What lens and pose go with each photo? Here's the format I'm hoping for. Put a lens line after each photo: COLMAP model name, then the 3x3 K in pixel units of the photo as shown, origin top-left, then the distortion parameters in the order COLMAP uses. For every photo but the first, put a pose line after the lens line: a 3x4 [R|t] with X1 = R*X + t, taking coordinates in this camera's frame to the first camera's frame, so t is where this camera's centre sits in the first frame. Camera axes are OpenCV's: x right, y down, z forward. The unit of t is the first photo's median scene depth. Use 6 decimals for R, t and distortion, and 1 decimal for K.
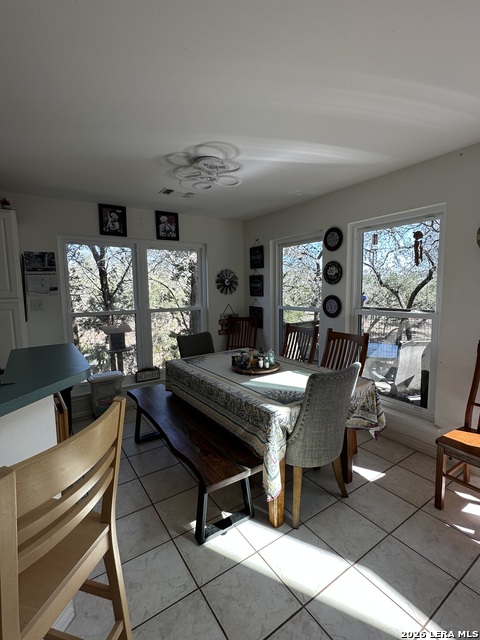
lens RADIAL K [[300.6, 0, 240.0], [0, 300.6, 320.0], [0, 0, 1]] dist [-0.011079, -0.000017]
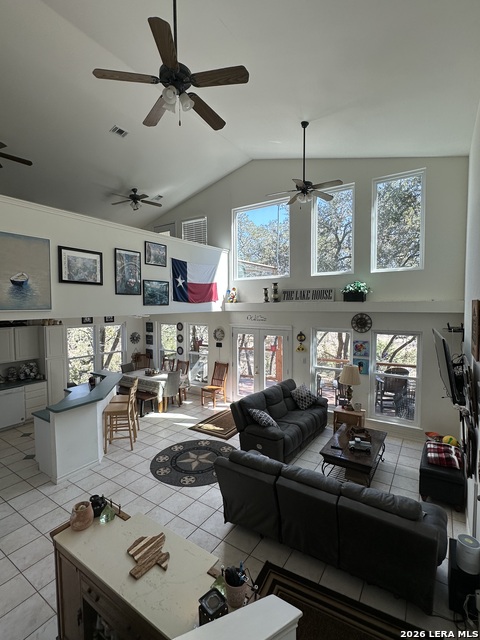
lens RADIAL K [[300.6, 0, 240.0], [0, 300.6, 320.0], [0, 0, 1]] dist [-0.011079, -0.000017]
pose [[0.923354, -0.007867, 0.383870, -0.237361], [0.029410, 0.998302, -0.050284, -0.171941], [-0.382822, 0.057720, 0.922017, -1.752690]]
